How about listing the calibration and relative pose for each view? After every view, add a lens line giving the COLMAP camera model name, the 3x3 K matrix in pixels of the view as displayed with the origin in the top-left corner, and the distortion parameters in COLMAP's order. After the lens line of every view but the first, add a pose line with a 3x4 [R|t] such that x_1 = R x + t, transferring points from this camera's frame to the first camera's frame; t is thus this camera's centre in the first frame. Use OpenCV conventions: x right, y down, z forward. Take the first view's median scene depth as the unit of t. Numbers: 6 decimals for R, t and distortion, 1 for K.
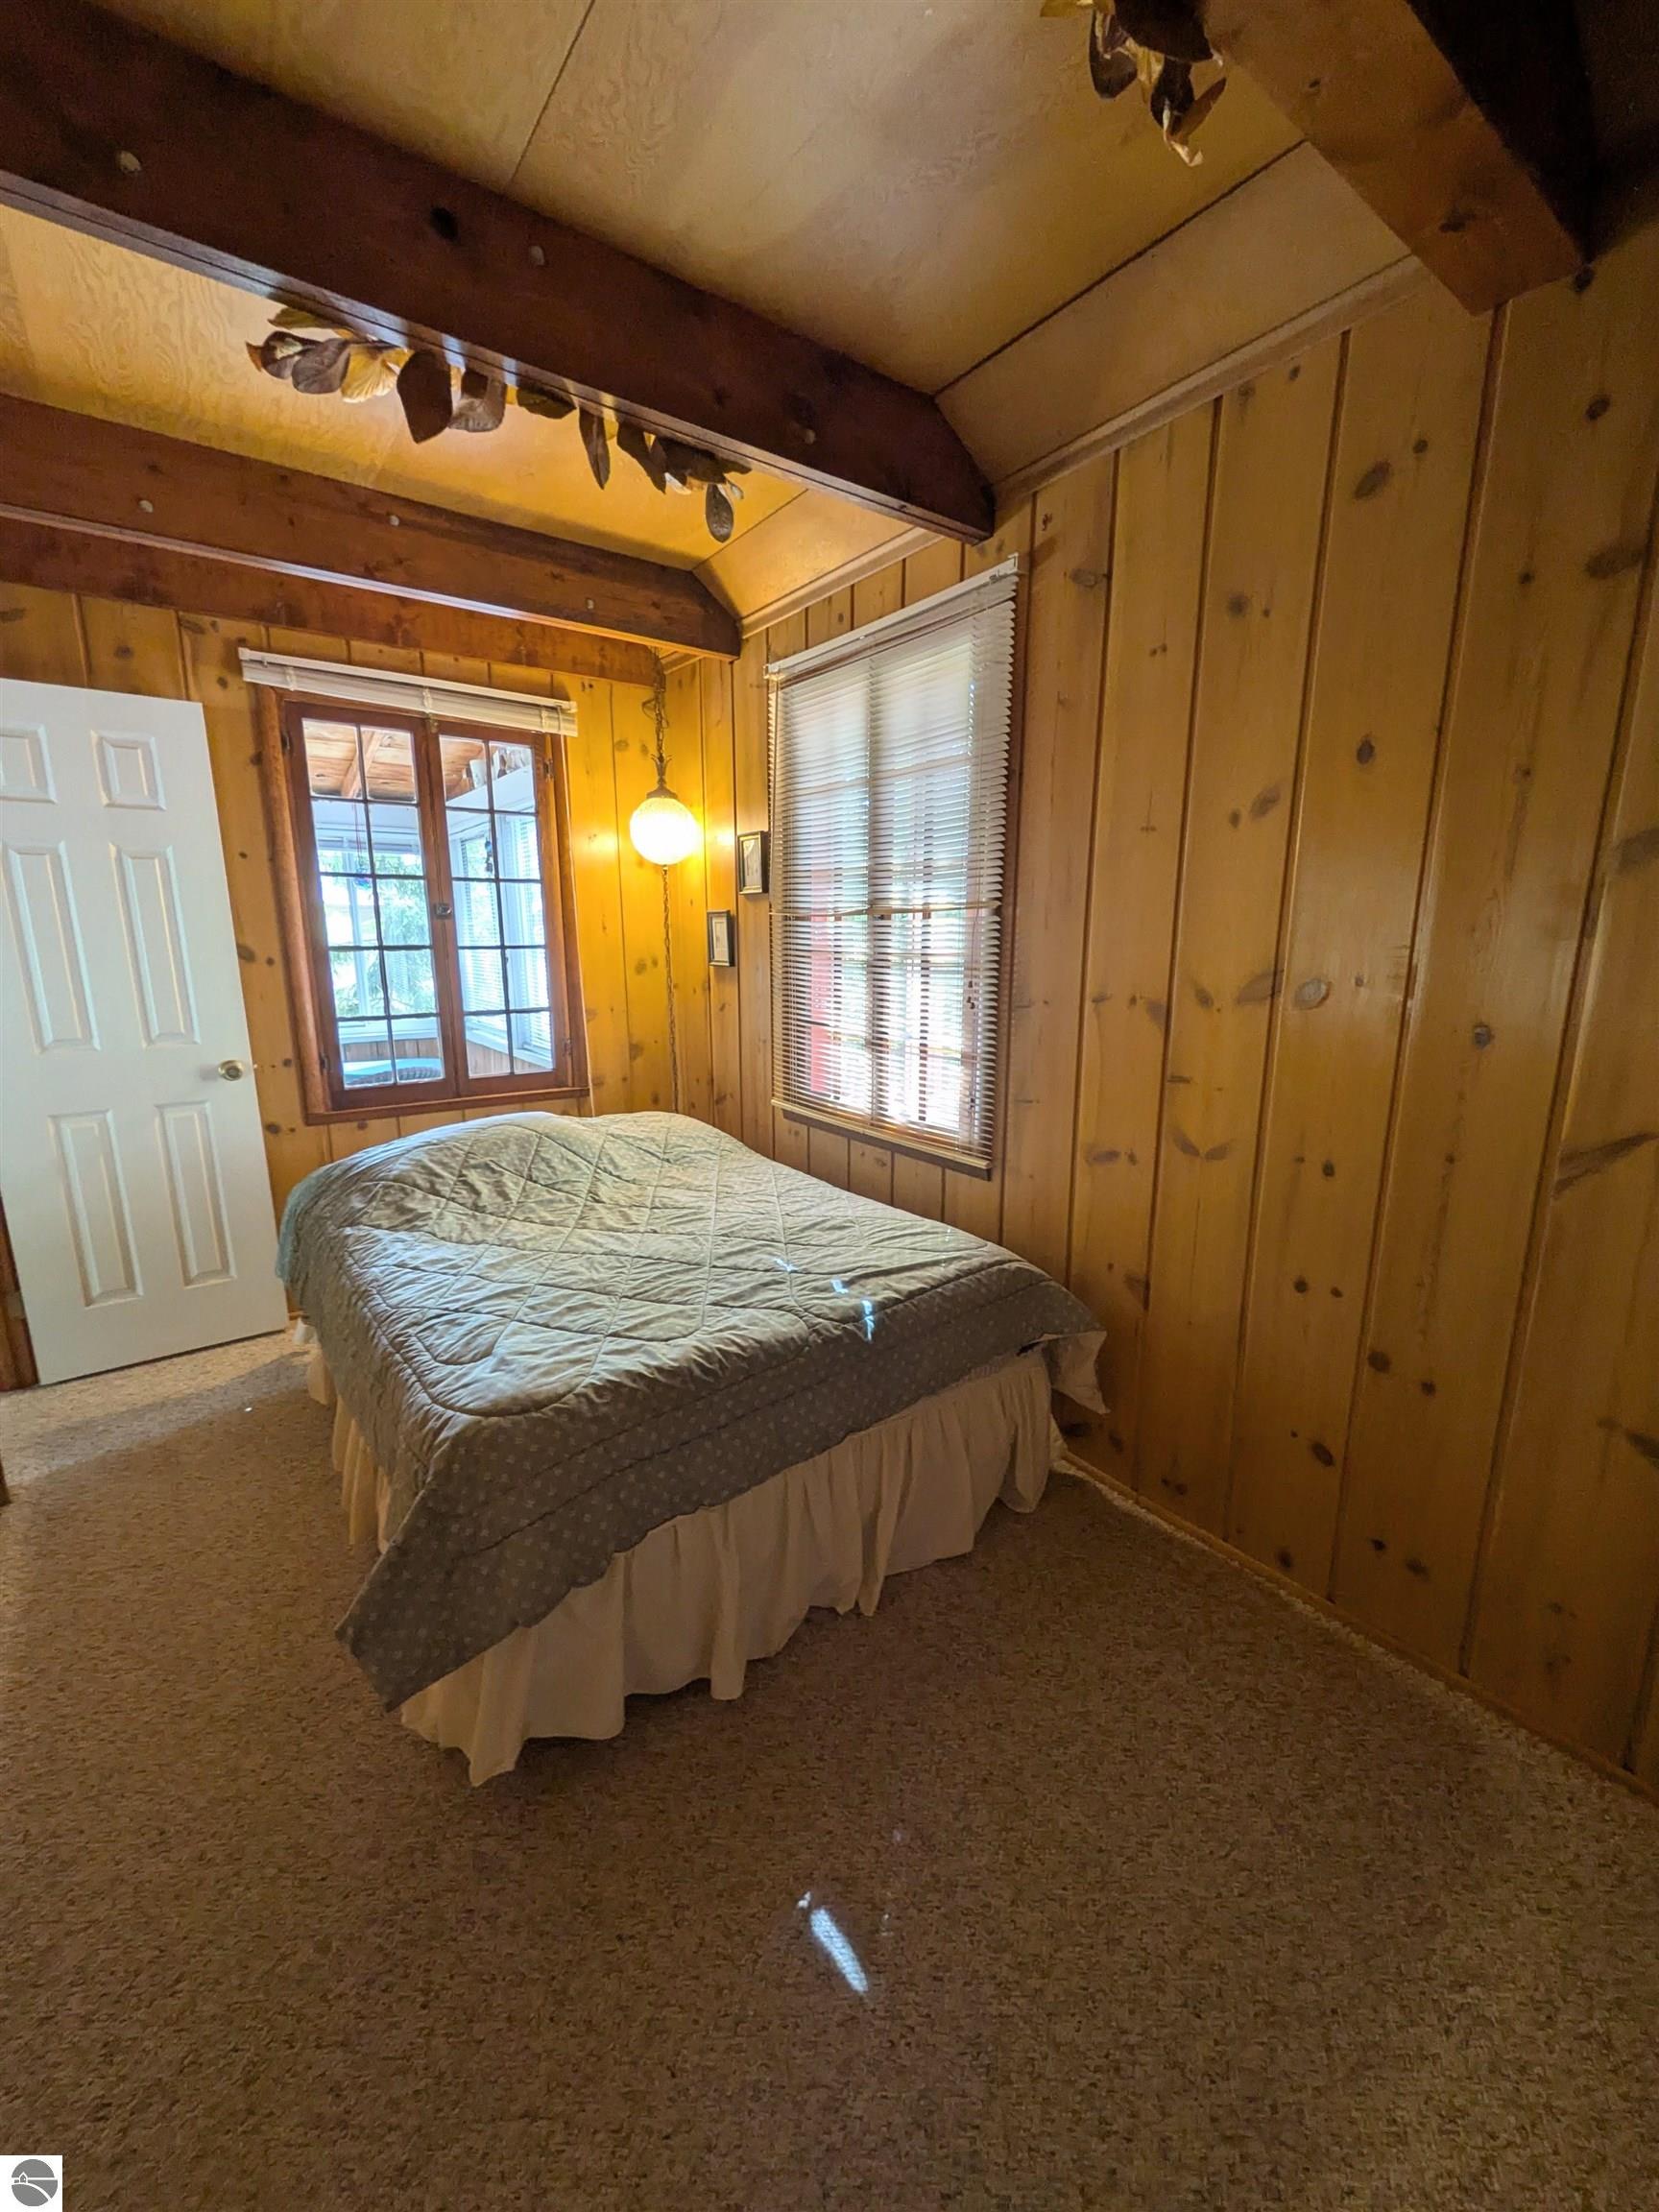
lens RADIAL K [[880.1, 0, 834.3], [0, 880.1, 1115.5], [0, 0, 1]] dist [0.000667, 0.000159]
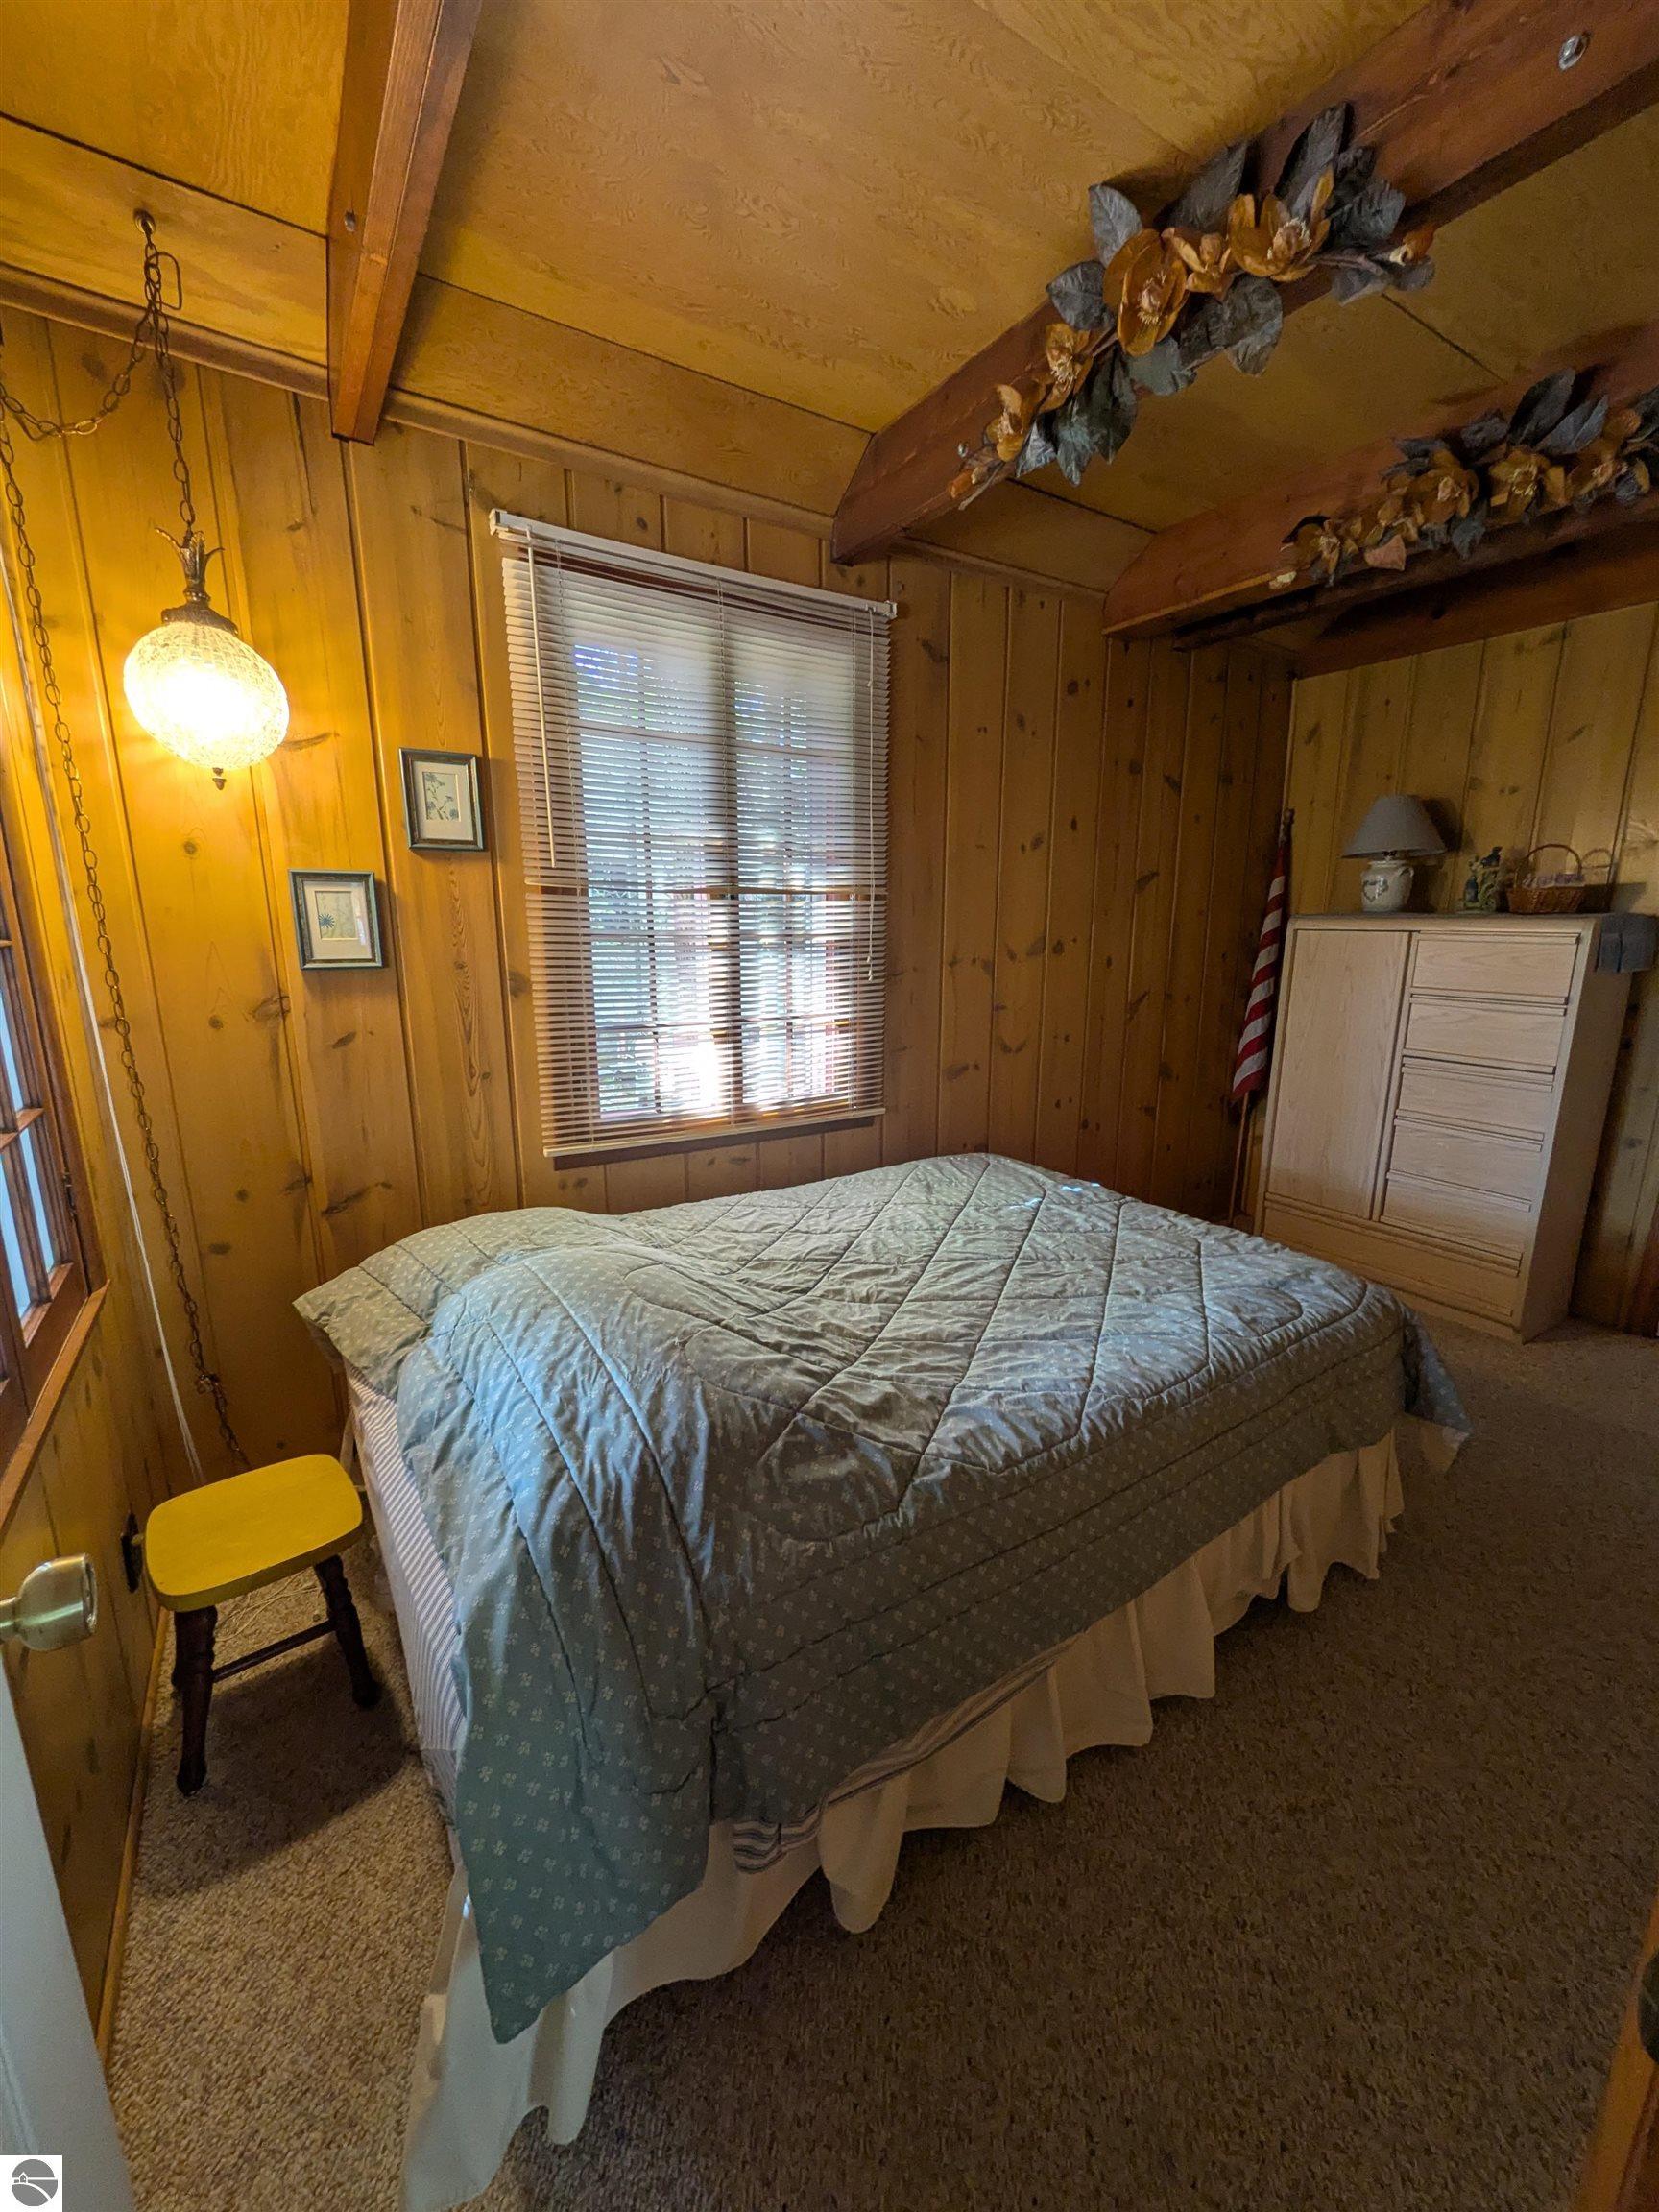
lens RADIAL K [[880.1, 0, 834.3], [0, 880.1, 1115.5], [0, 0, 1]] dist [0.000667, 0.000159]
pose [[0.073781, -0.217343, 0.973303, -0.950354], [0.199533, 0.959446, 0.199123, -0.179160], [-0.977109, 0.179515, 0.114156, 0.889175]]
